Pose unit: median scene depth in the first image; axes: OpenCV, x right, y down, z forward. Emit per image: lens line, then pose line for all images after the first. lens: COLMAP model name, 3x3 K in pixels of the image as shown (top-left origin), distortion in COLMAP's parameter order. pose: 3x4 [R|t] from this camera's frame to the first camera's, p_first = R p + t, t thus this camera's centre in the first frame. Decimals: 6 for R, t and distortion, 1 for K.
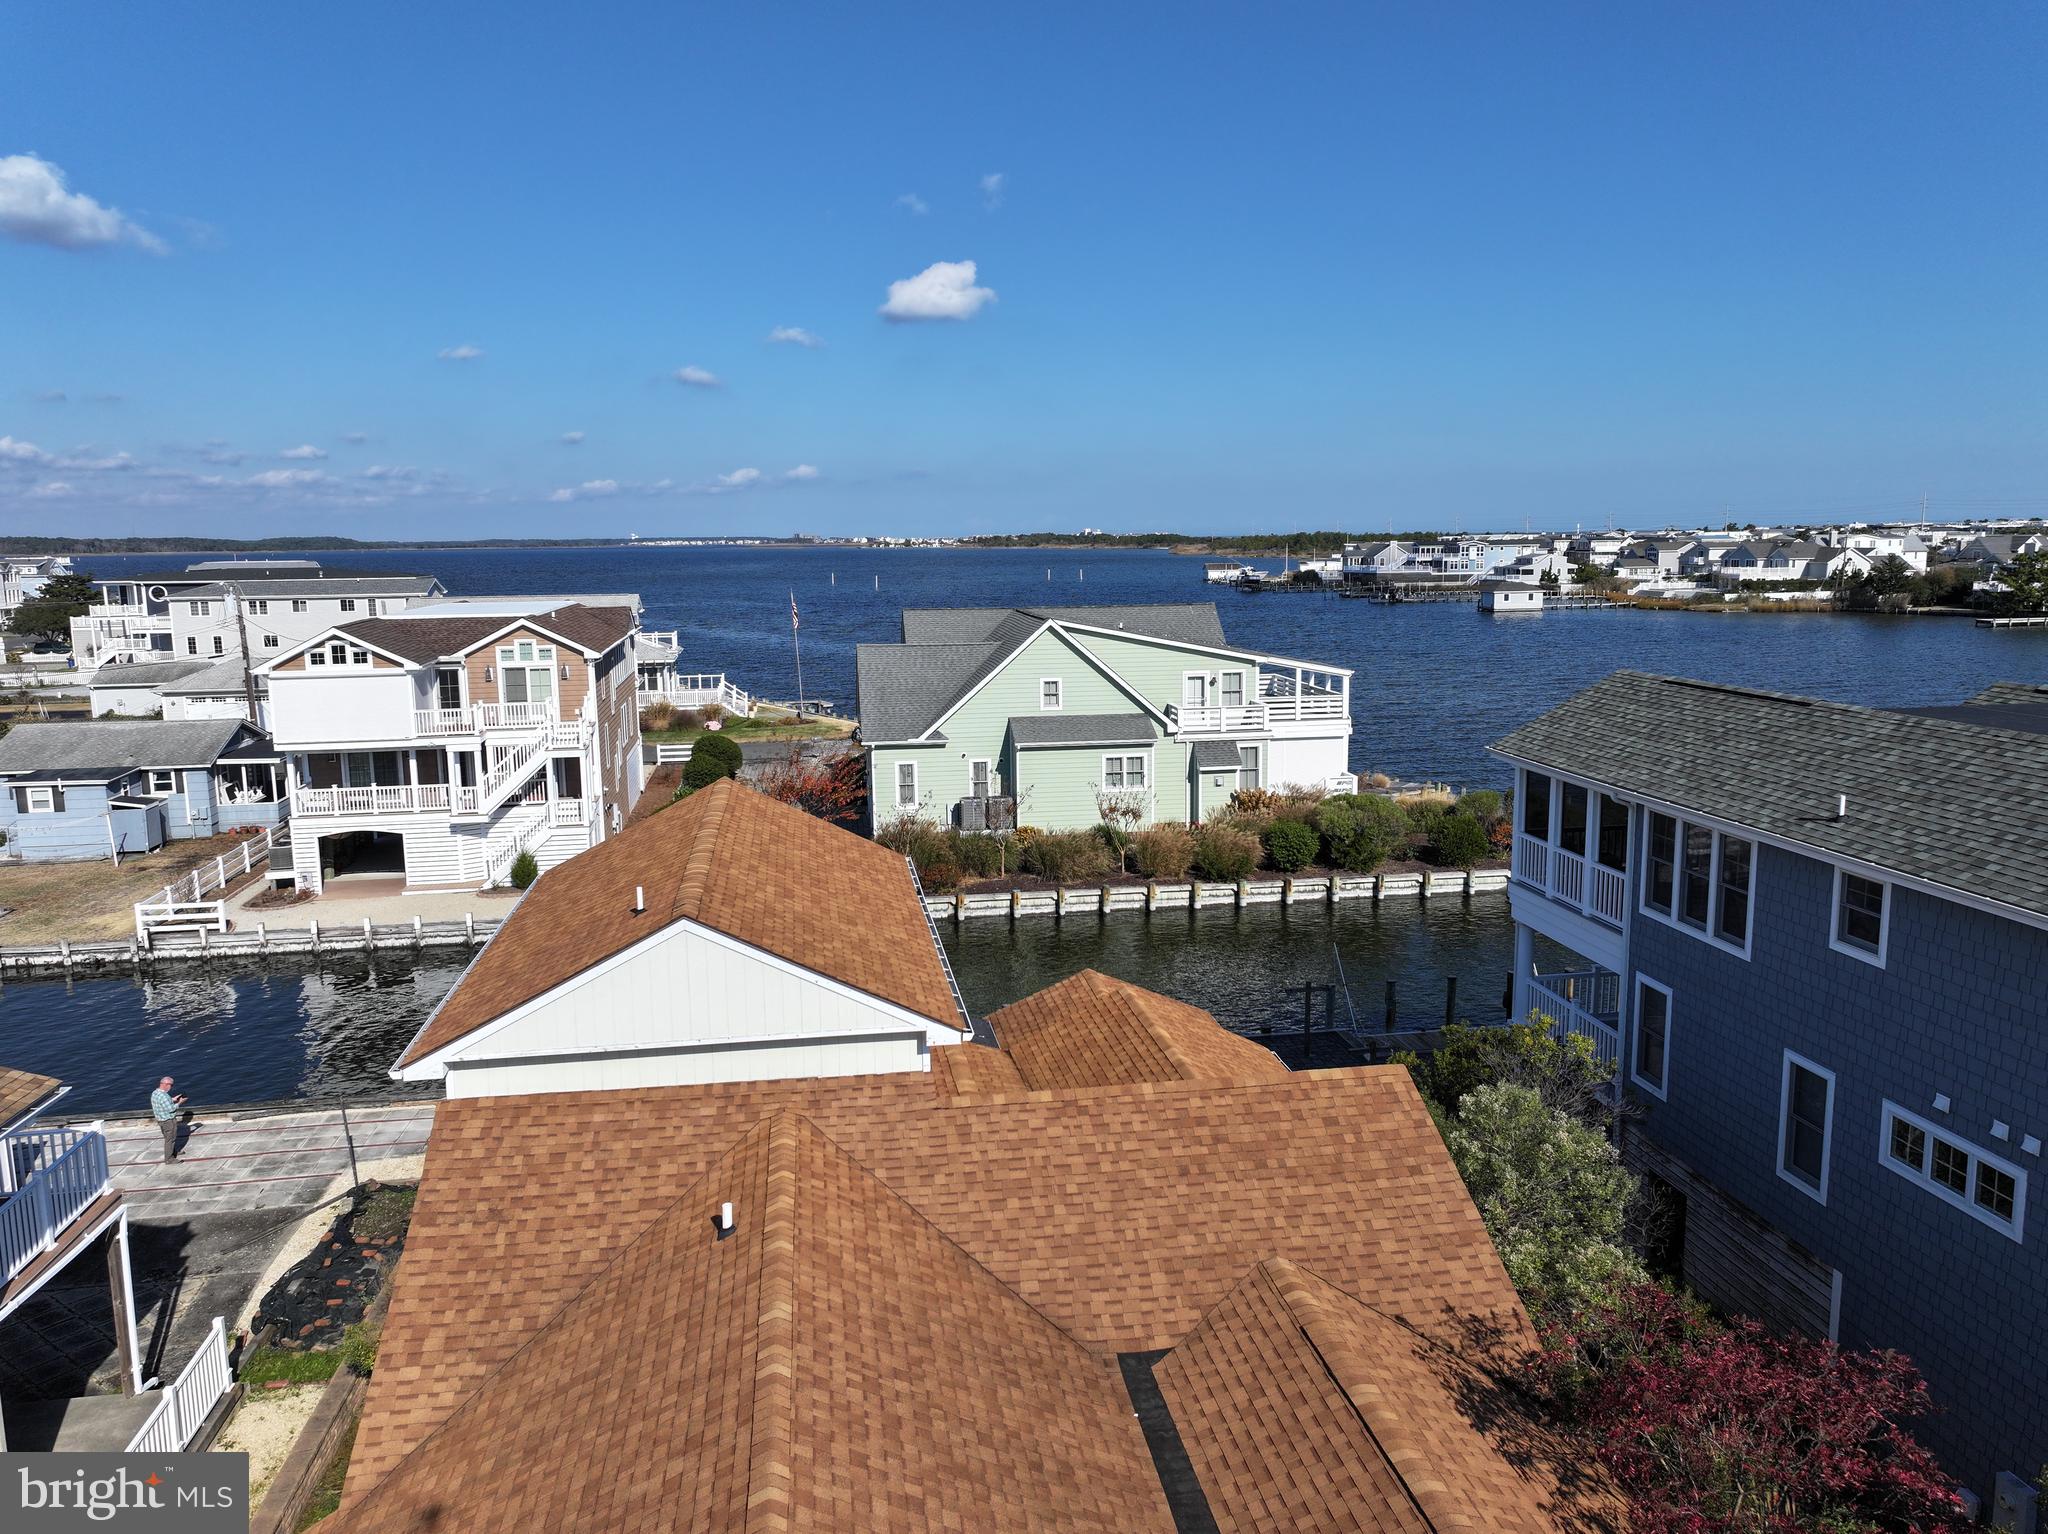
lens RADIAL K [[1432.1, 0, 1024.0], [0, 1432.1, 767.0], [0, 0, 1]] dist [-0.001385, 0.022561]
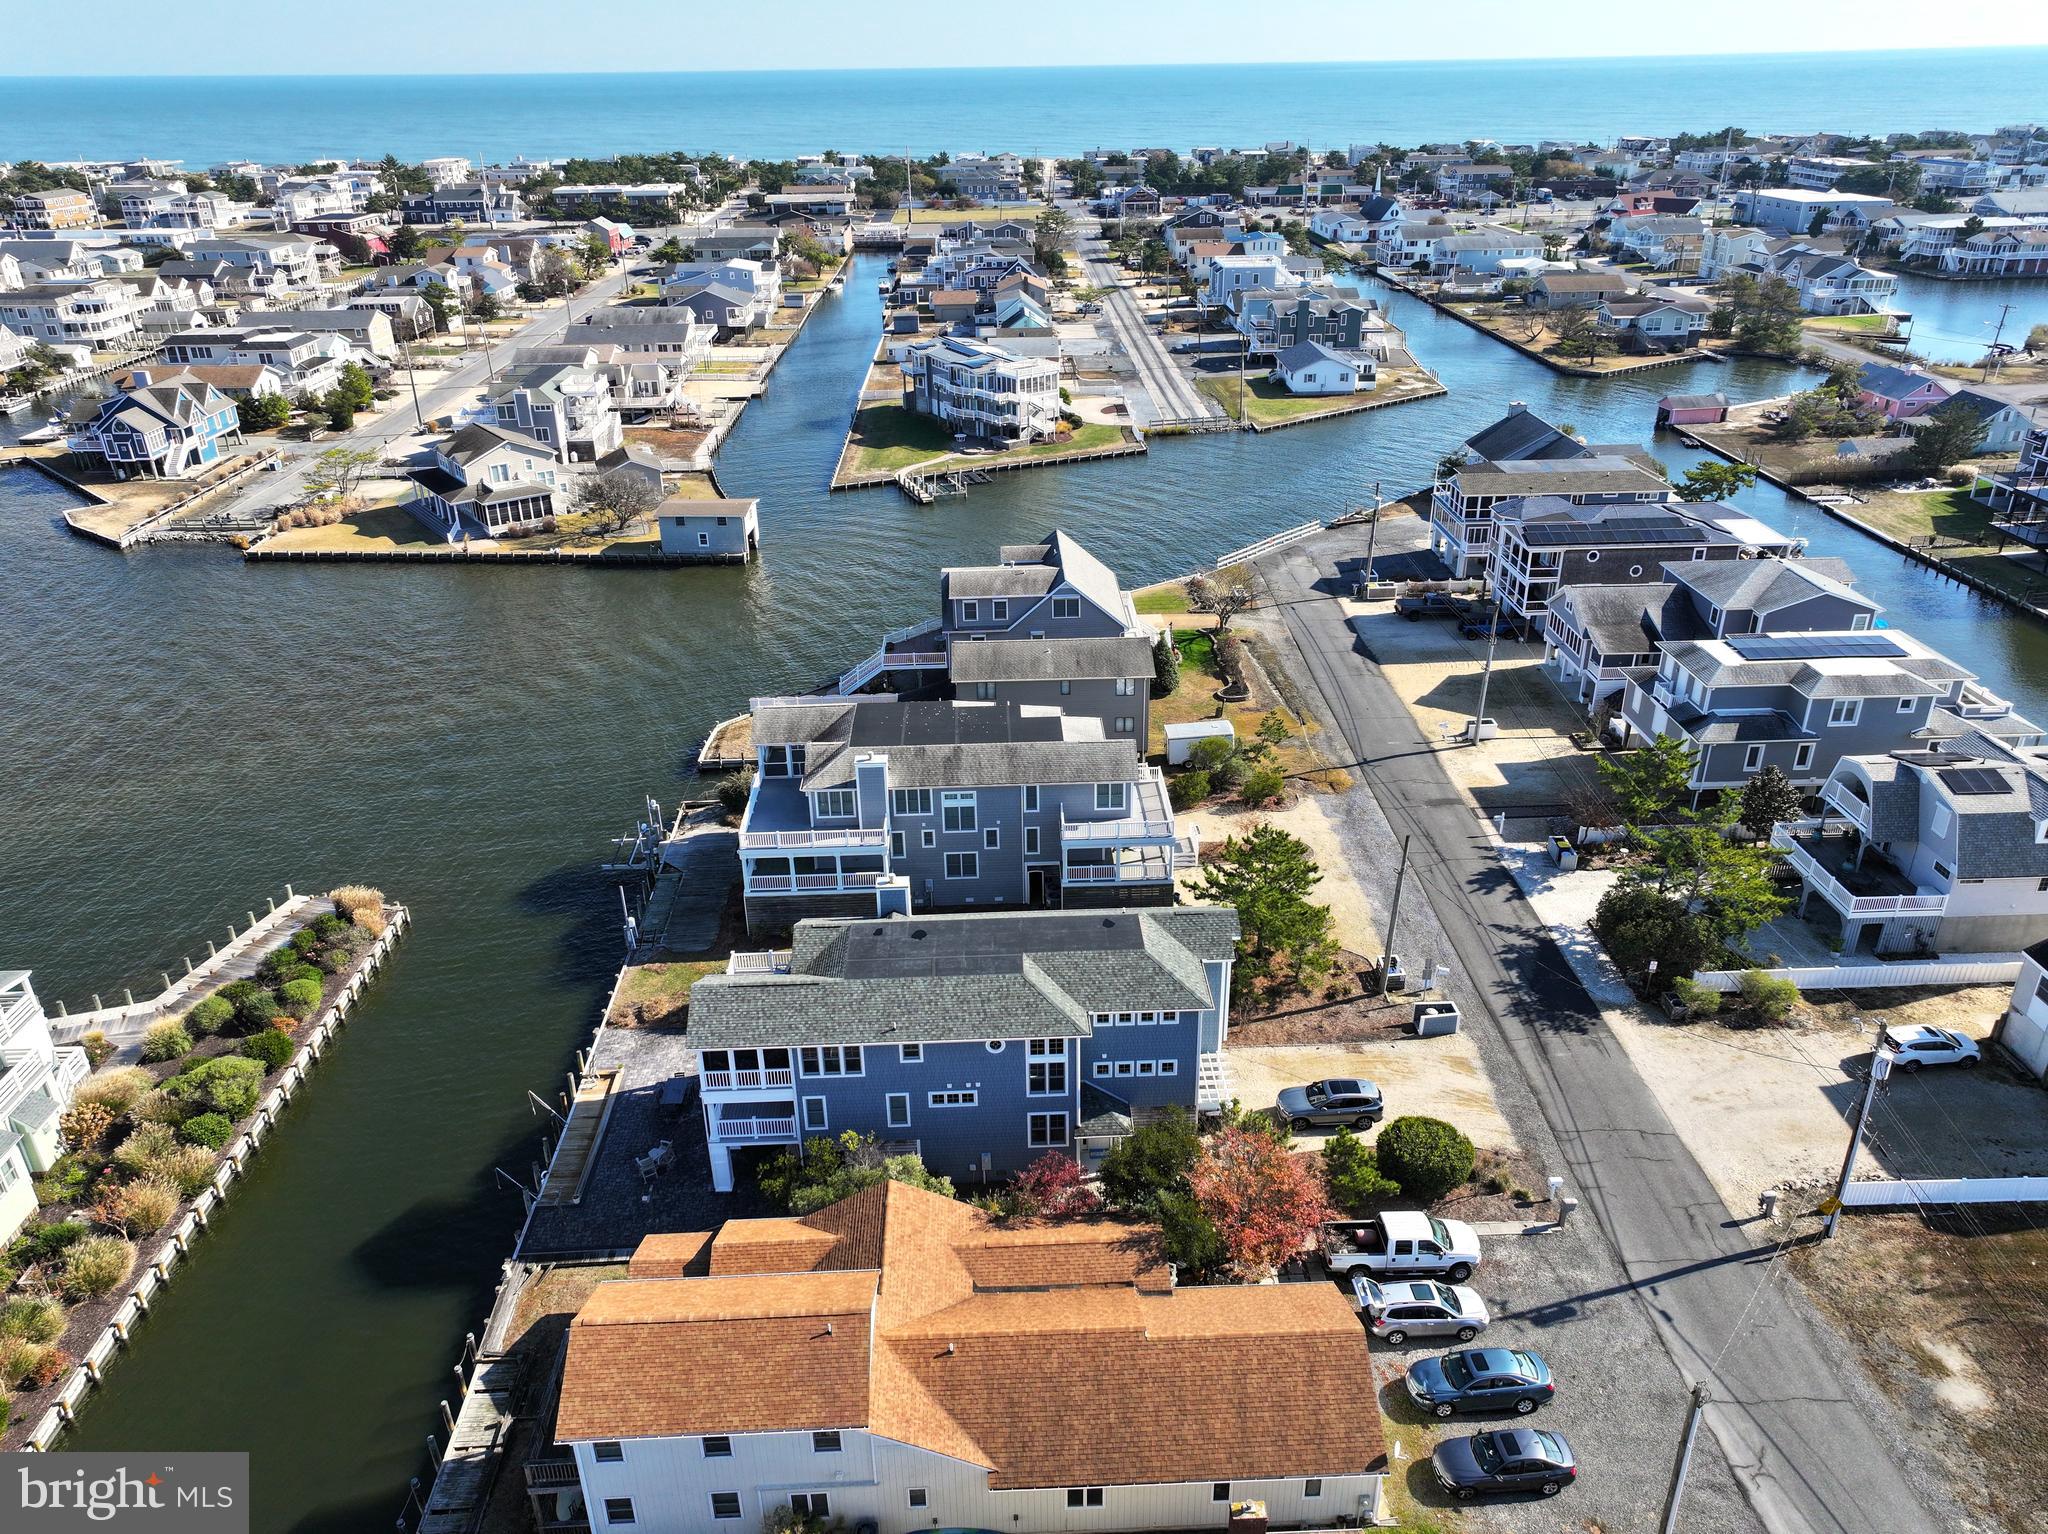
lens RADIAL K [[1441.1, 0, 1024.0], [0, 1441.1, 767.0], [0, 0, 1]] dist [0.000691, 0.022230]
pose [[0.118757, -0.423043, 0.898293, -1.691975], [0.170616, 0.899934, 0.401260, -1.429780], [-0.978155, 0.105611, 0.179051, 0.051792]]
